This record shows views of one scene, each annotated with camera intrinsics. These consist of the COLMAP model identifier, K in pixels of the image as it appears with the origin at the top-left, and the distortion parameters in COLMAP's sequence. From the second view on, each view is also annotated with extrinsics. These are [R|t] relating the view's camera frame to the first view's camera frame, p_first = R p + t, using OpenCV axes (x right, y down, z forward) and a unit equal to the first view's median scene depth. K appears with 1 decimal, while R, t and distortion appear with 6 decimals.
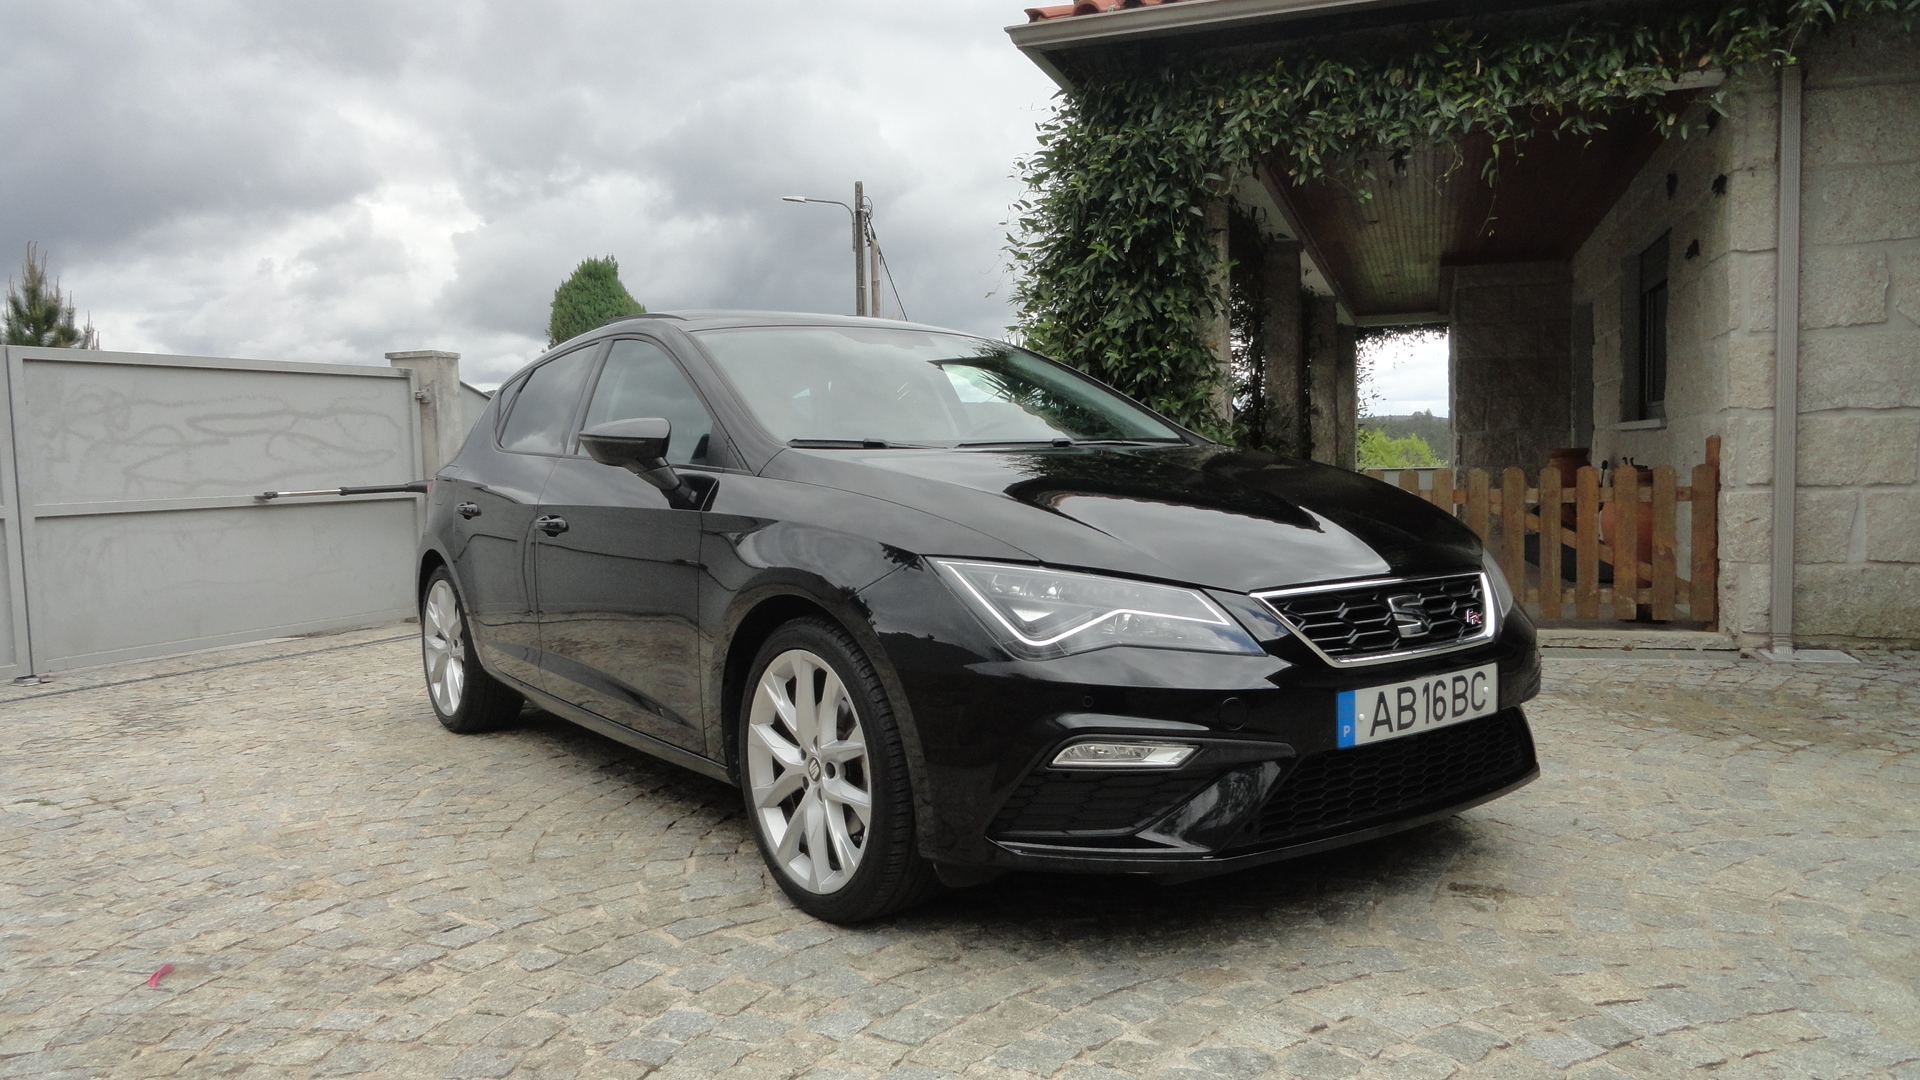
lens RADIAL K [[1336.9, 0, 963.9], [0, 1336.9, 541.0], [0, 0, 1]] dist [-0.012938, 0.002354]
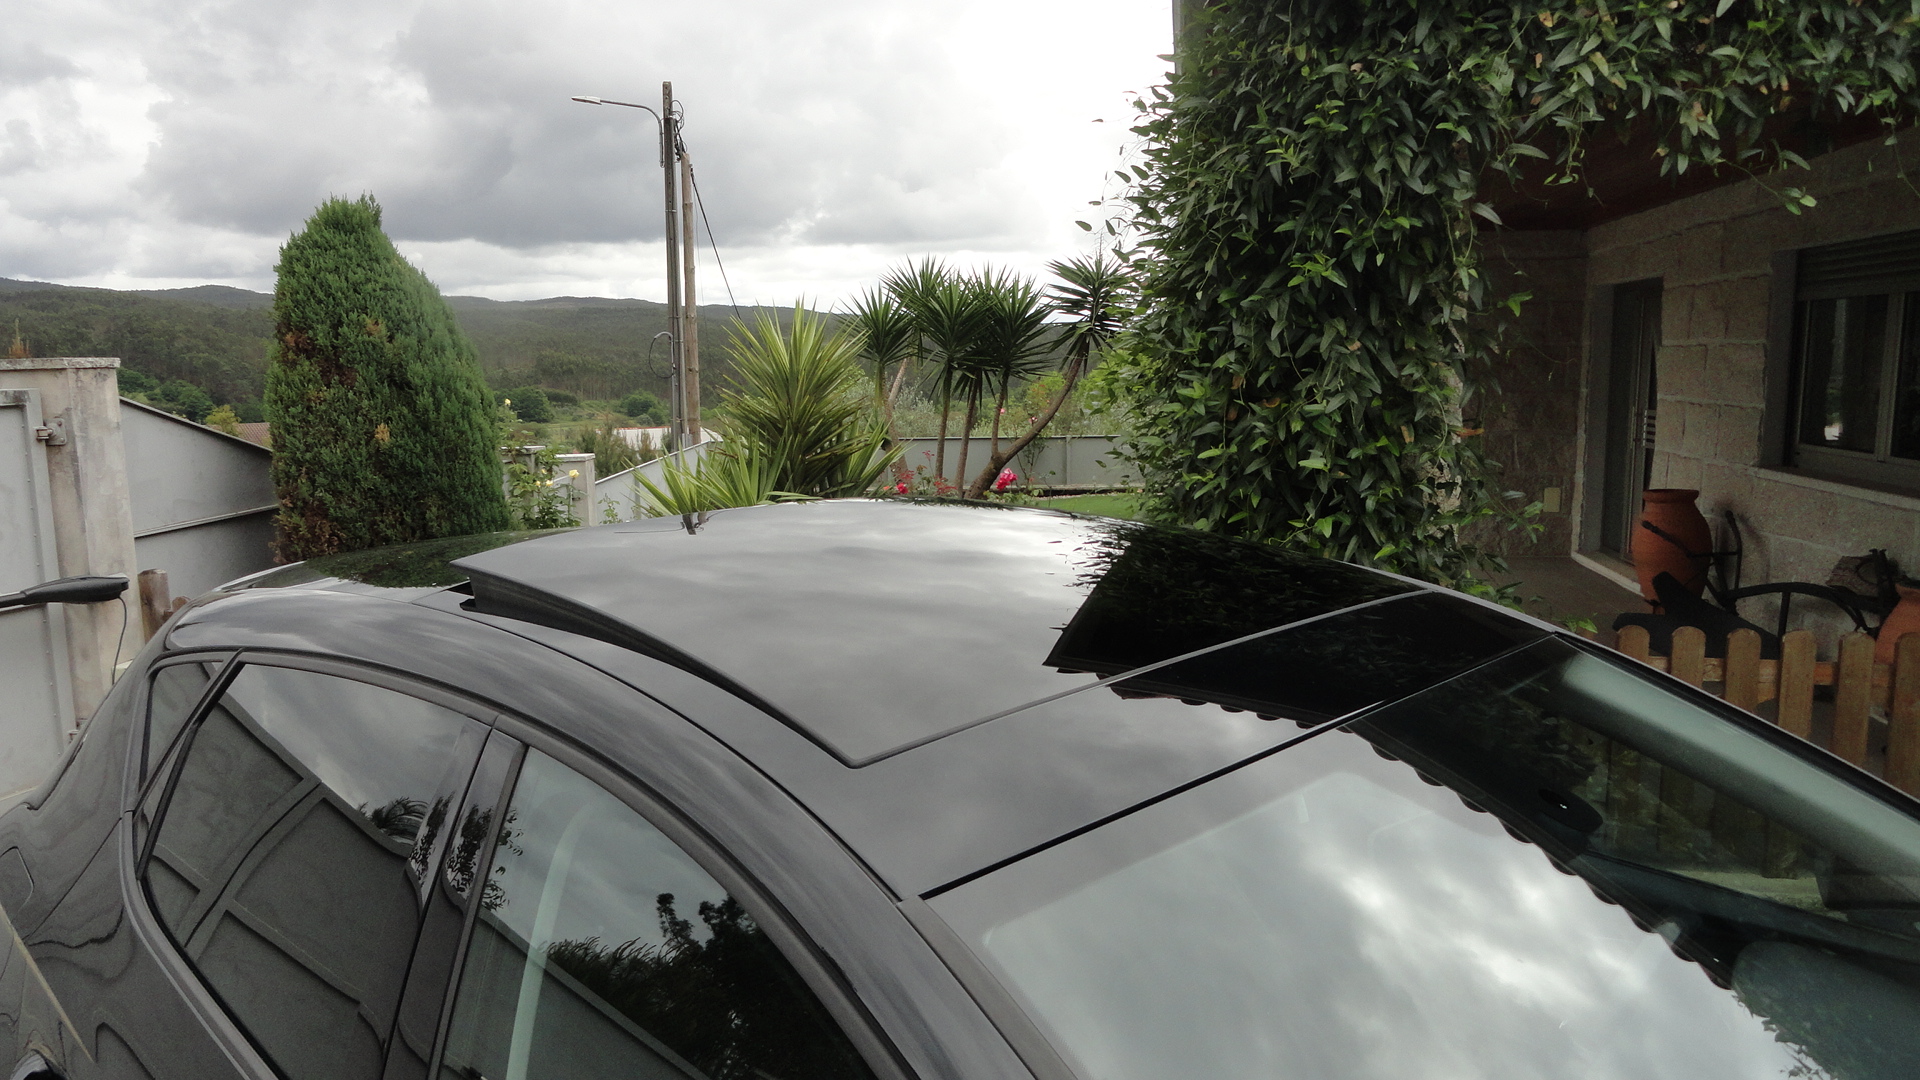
lens RADIAL K [[1336.9, 0, 969.1], [0, 1336.9, 539.7], [0, 0, 1]] dist [-0.012938, 0.002354]
pose [[0.984247, -0.008724, 0.176583, -0.135835], [-0.003123, 0.997768, 0.066701, -0.132594], [-0.176770, -0.066202, 0.982023, 0.434657]]
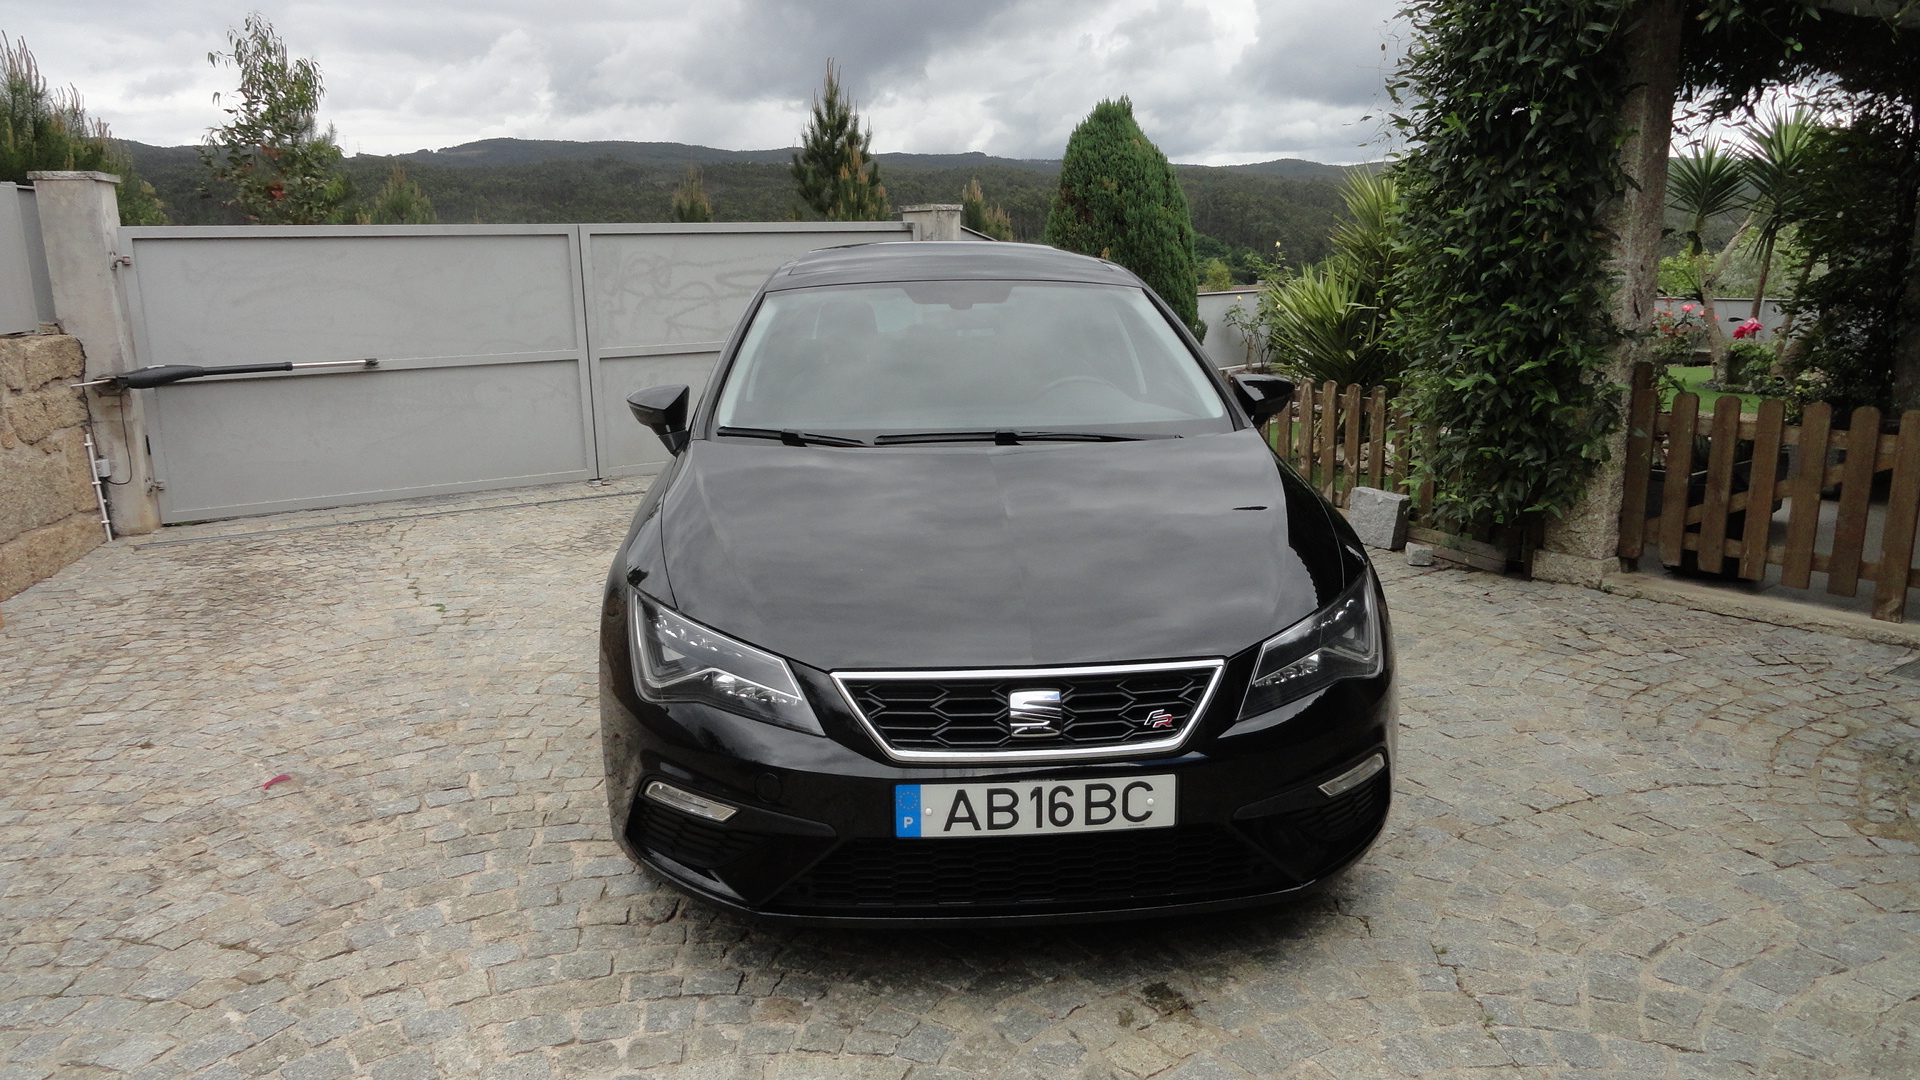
lens RADIAL K [[1336.9, 0, 958.7], [0, 1336.9, 538.1], [0, 0, 1]] dist [-0.012938, 0.002354]
pose [[0.842158, 0.128819, -0.523618, 0.297189], [-0.040356, 0.983379, 0.177022, -0.088969], [0.537719, -0.127950, 0.833359, 0.080121]]
